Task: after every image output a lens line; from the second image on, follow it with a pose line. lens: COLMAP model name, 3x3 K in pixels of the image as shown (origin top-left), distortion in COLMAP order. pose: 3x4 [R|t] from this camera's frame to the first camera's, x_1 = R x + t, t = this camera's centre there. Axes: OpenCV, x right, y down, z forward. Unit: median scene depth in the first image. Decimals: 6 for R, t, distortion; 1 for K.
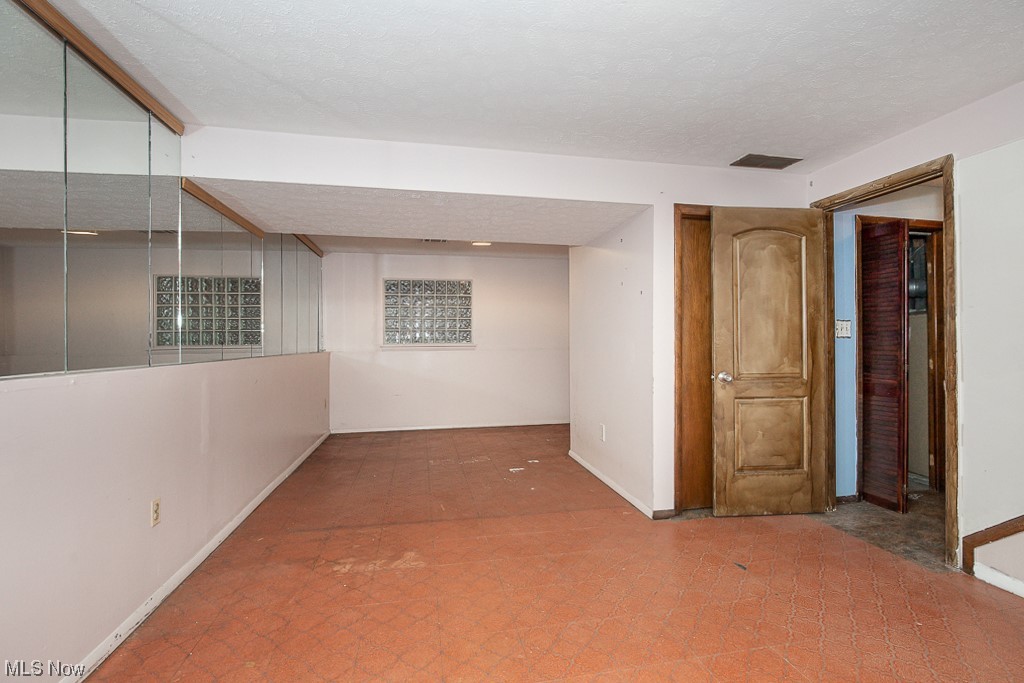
lens RADIAL K [[474.1, 0, 516.8], [0, 474.1, 346.4], [0, 0, 1]] dist [0.000194, 0.000131]
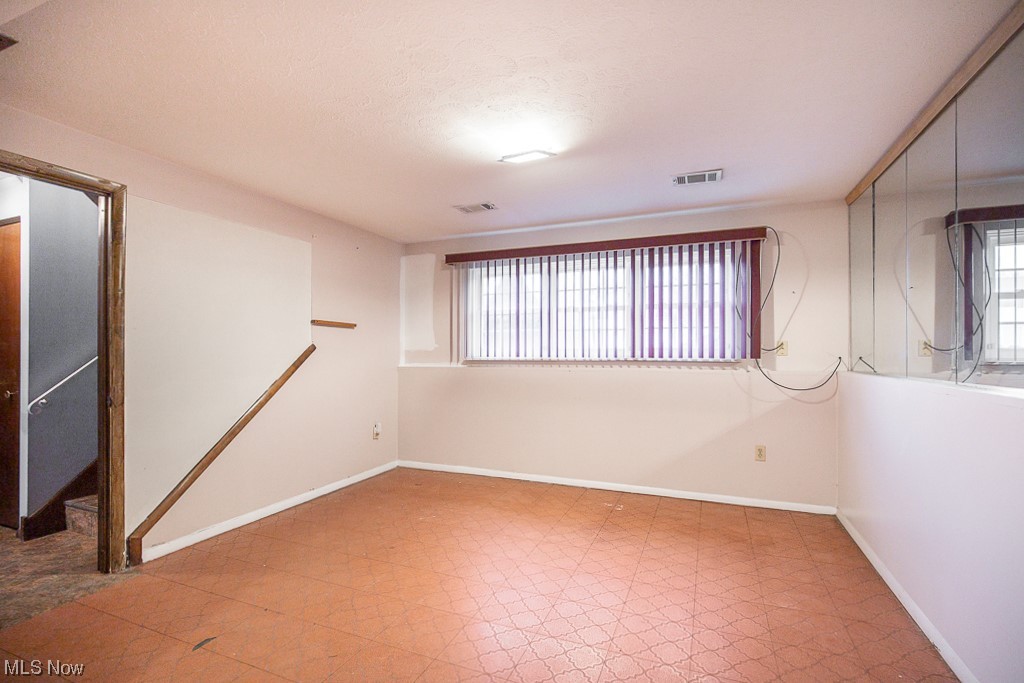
lens RADIAL K [[474.1, 0, 516.8], [0, 474.1, 346.4], [0, 0, 1]] dist [0.000194, 0.000131]
pose [[-0.830006, 0.006141, 0.557721, -0.415509], [0.001135, 0.999956, -0.009320, -0.029301], [-0.557754, -0.007103, -0.829976, 1.388357]]
